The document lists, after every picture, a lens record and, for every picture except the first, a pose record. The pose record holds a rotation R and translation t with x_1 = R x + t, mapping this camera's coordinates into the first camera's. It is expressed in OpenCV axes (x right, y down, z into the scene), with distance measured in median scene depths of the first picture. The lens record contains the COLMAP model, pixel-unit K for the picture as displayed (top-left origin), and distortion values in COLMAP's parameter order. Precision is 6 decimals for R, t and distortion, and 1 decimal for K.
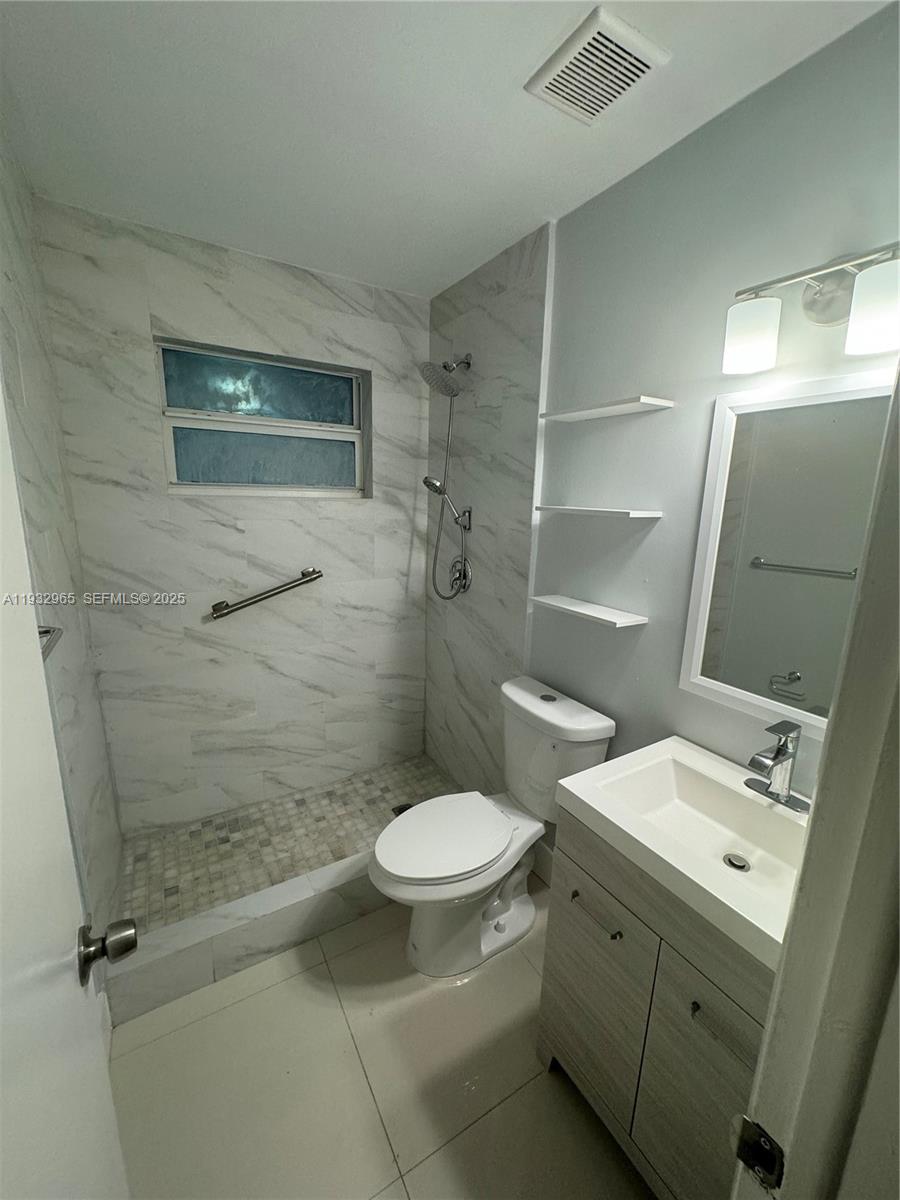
lens RADIAL K [[480.6, 0, 450.0], [0, 480.6, 600.0], [0, 0, 1]] dist [-0.001795, 0.000144]
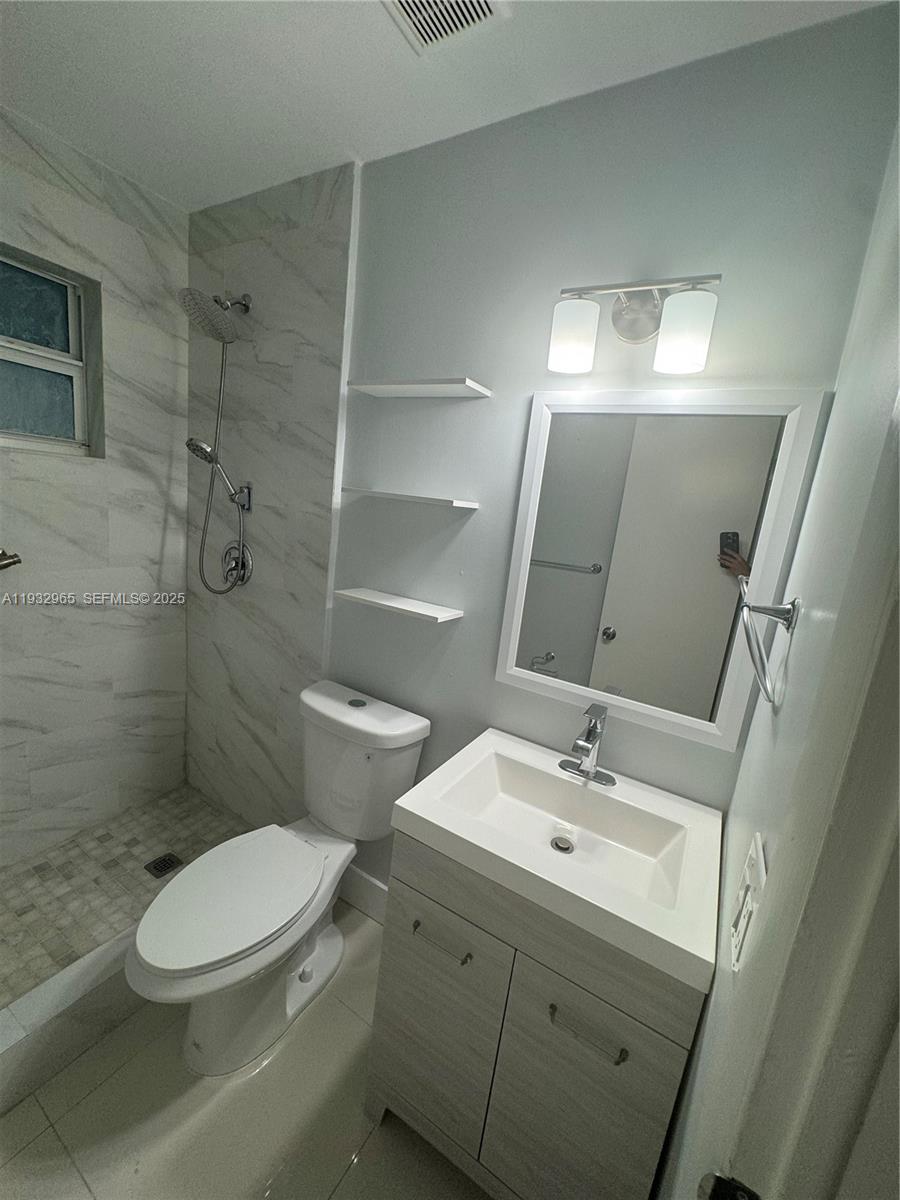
lens RADIAL K [[480.6, 0, 450.0], [0, 480.6, 600.0], [0, 0, 1]] dist [-0.001795, 0.000144]
pose [[0.880840, -0.017504, 0.473091, -0.053068], [0.009343, 0.999764, 0.019595, -0.003670], [-0.473322, -0.012840, 0.880796, 0.108474]]
